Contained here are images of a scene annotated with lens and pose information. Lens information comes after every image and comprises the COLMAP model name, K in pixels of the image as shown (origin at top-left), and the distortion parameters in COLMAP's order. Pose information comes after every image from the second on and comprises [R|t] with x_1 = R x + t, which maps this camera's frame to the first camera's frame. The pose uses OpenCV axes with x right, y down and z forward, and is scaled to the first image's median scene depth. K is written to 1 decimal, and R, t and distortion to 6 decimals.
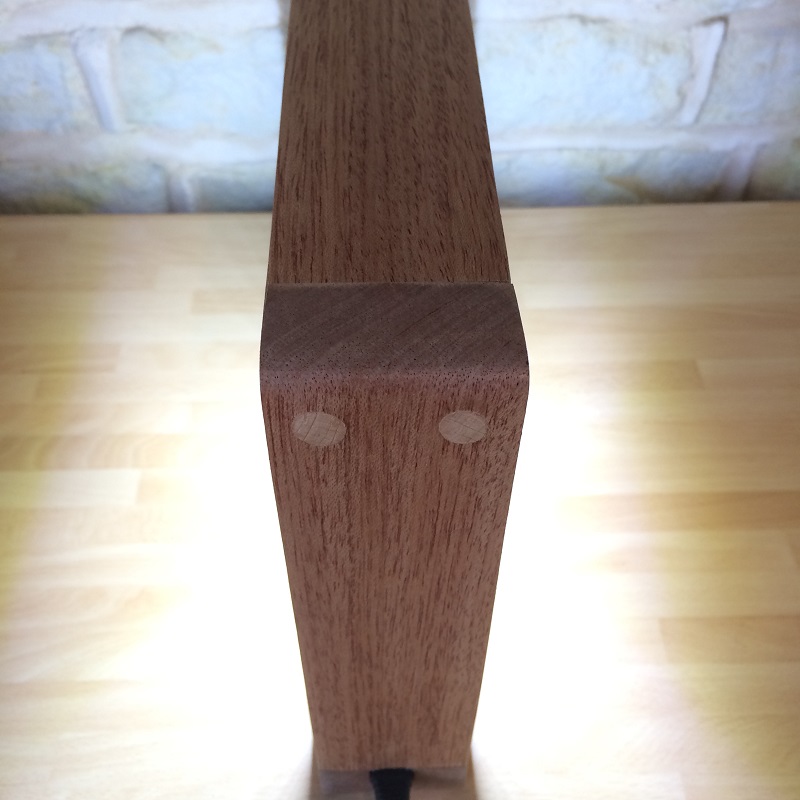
lens RADIAL K [[944.5, 0, 400.0], [0, 944.5, 400.0], [0, 0, 1]] dist [0.103484, -0.157456]
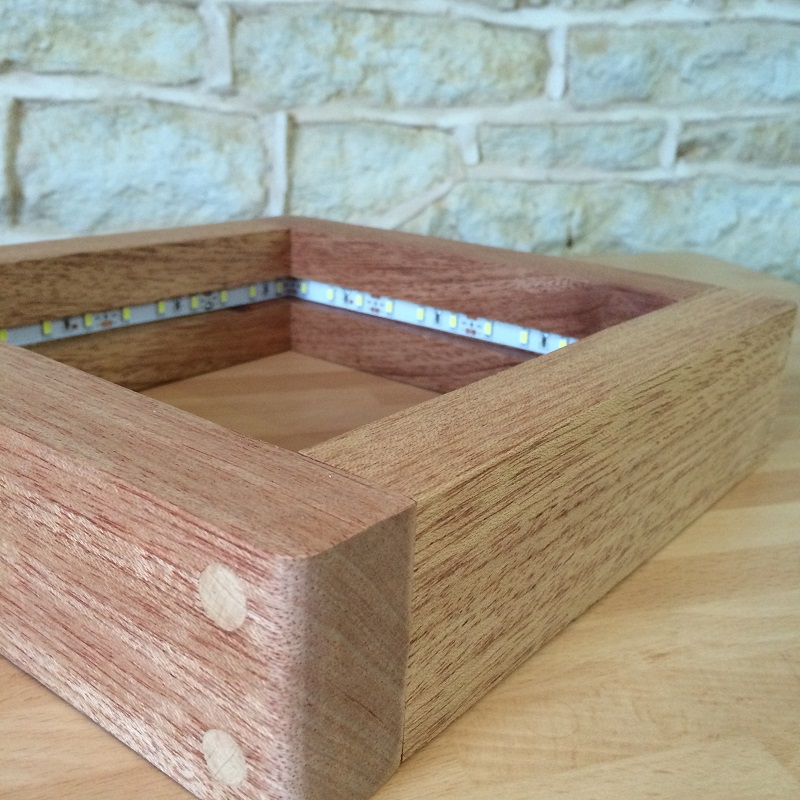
lens RADIAL K [[944.5, 0, 400.0], [0, 944.5, 400.0], [0, 0, 1]] dist [0.103484, -0.157456]
pose [[-0.056789, 0.944873, 0.322476, -0.442365], [-0.983951, 0.001758, -0.178428, 0.024874], [-0.169159, -0.327434, 0.929609, 0.309839]]
